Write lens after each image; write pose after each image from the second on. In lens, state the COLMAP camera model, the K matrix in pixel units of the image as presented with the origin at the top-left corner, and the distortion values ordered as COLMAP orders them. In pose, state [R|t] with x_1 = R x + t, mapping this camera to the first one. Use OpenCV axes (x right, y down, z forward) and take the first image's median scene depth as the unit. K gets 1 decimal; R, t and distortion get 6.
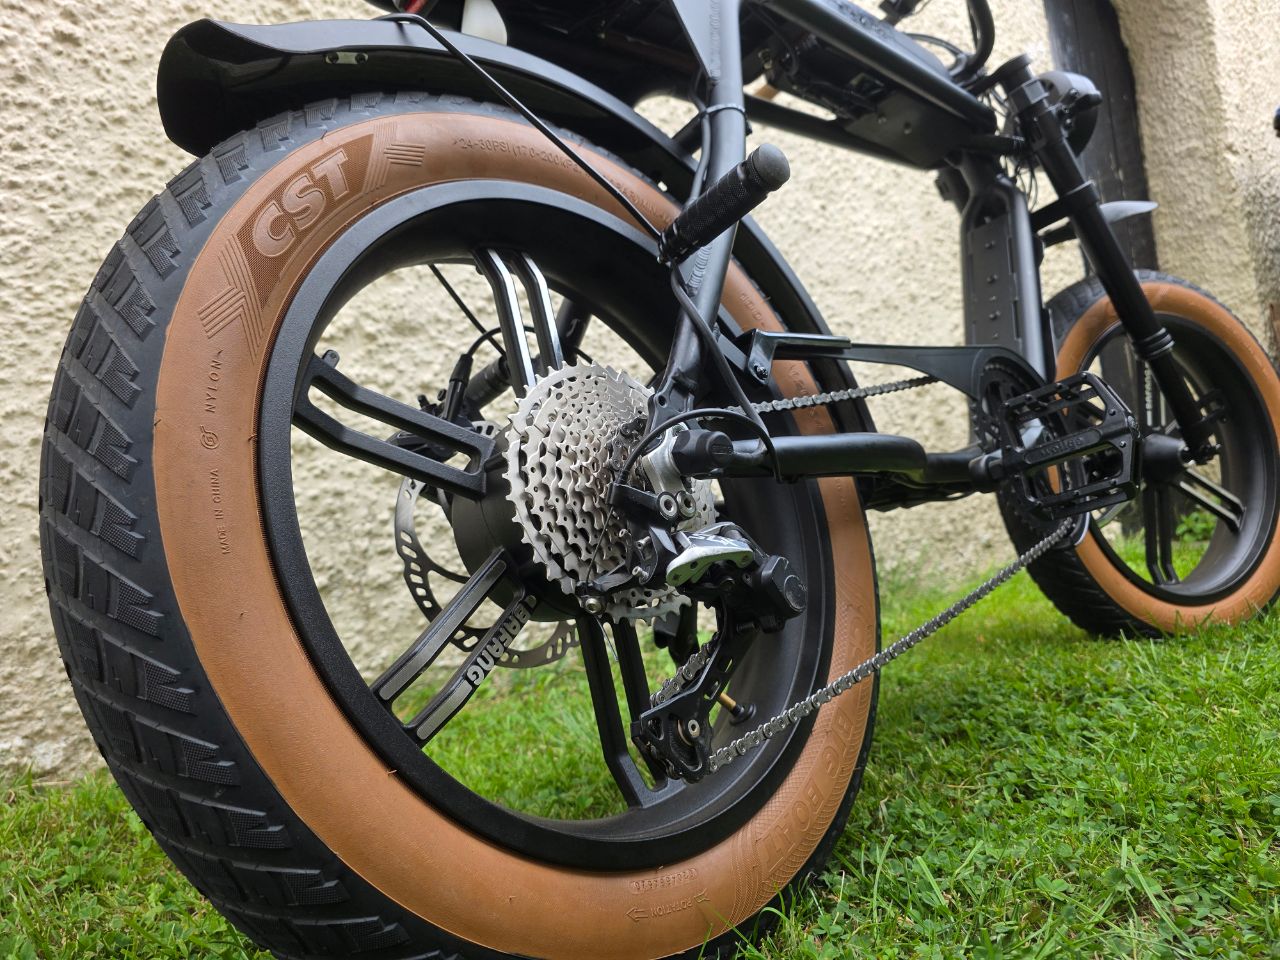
lens RADIAL K [[918.5, 0, 634.7], [0, 918.5, 486.8], [0, 0, 1]] dist [0.011584, -0.018319]
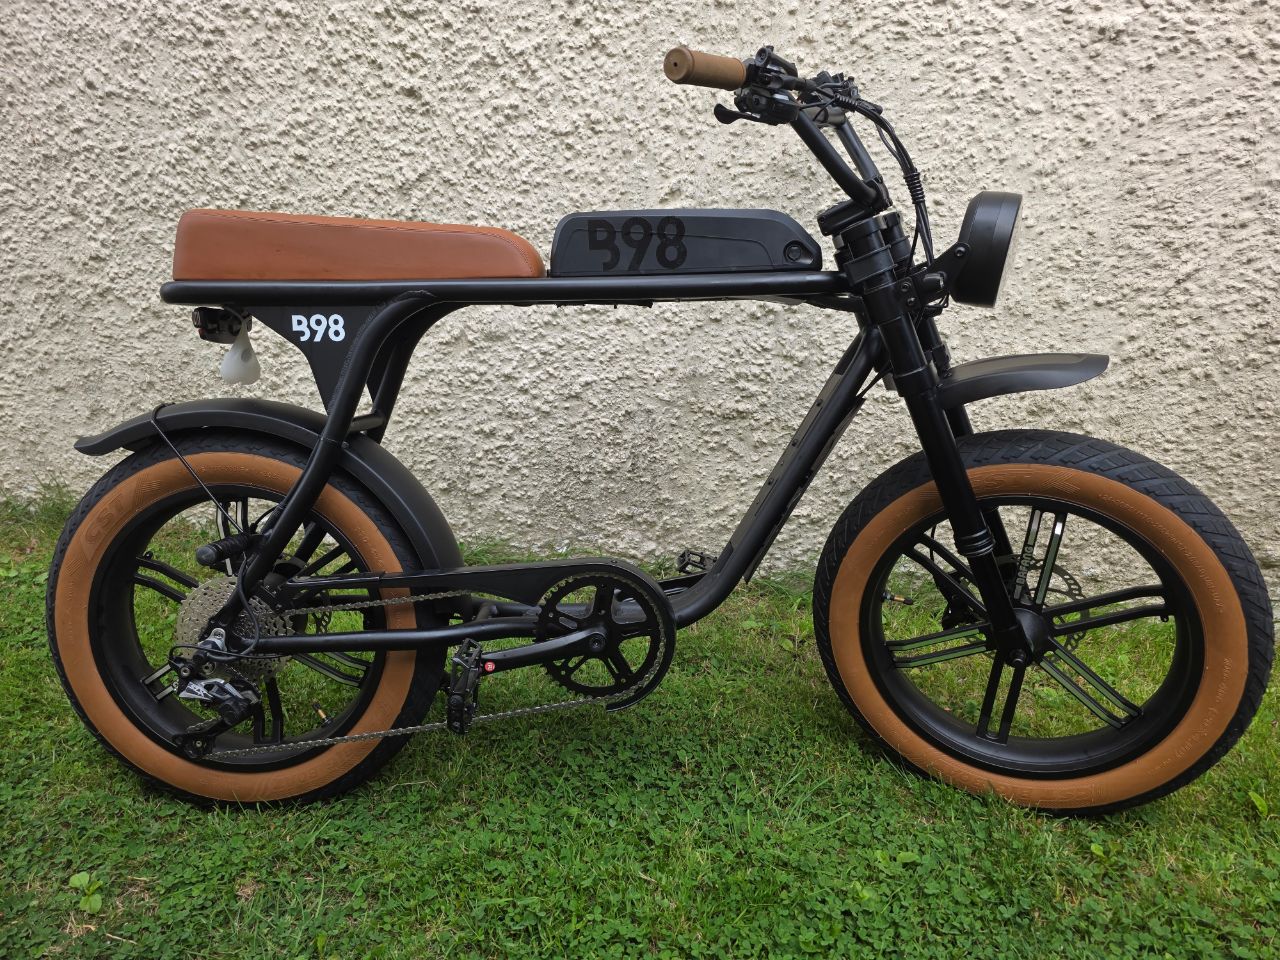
lens RADIAL K [[873.5, 0, 650.2], [0, 873.5, 490.3], [0, 0, 1]] dist [0.053180, -0.044473]
pose [[0.693040, 0.351363, -0.629475, 1.021166], [-0.025551, 0.884605, 0.465641, -0.704039], [0.720446, -0.306624, 0.622044, 0.271091]]
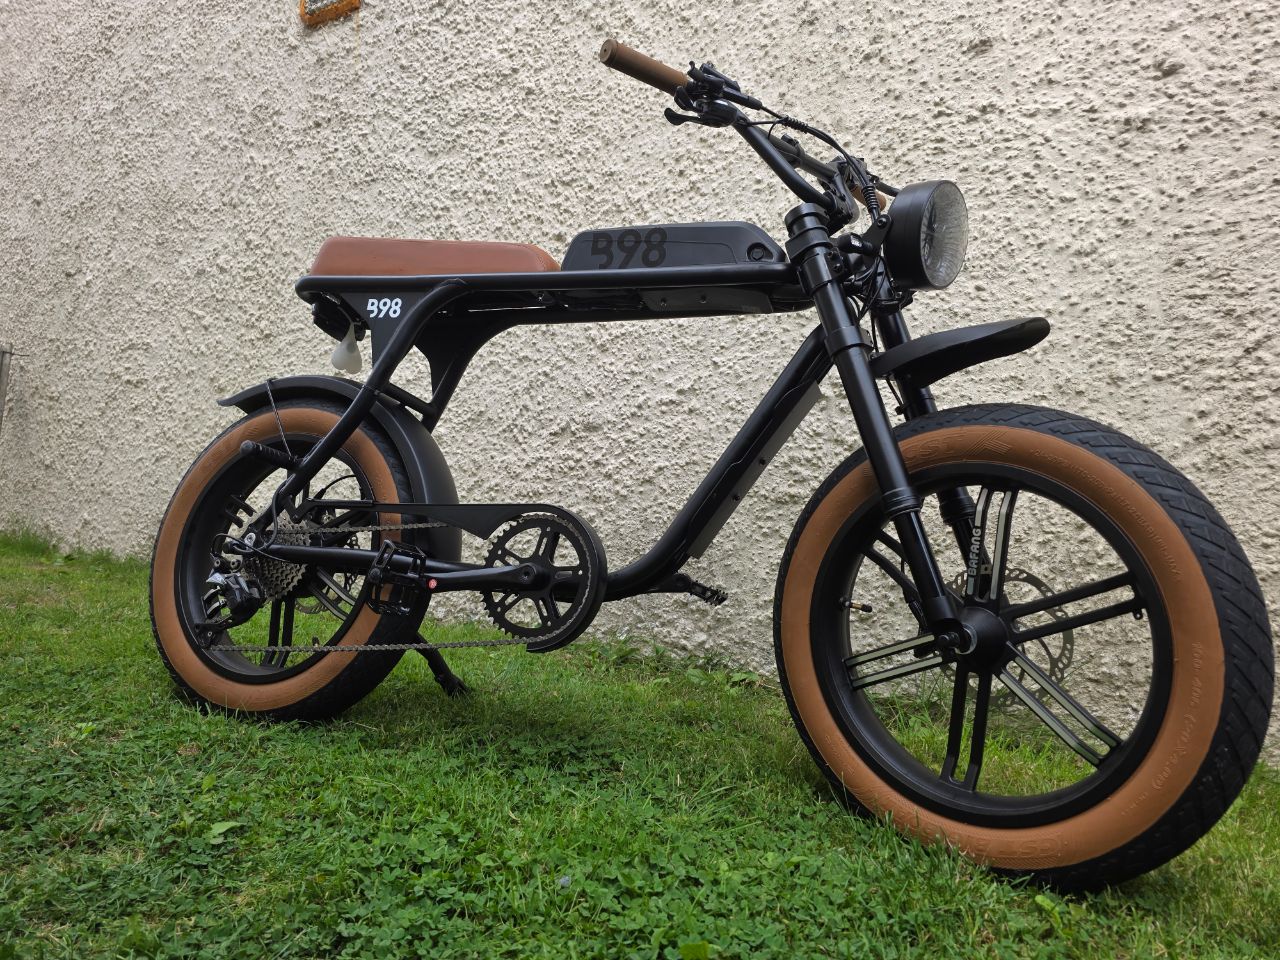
lens RADIAL K [[873.5, 0, 625.7], [0, 873.5, 478.5], [0, 0, 1]] dist [0.053180, -0.044473]
pose [[0.388484, 0.130137, -0.912220, 1.417364], [-0.054643, 0.991488, 0.118175, -0.311319], [0.919834, 0.003937, 0.392288, 0.502239]]
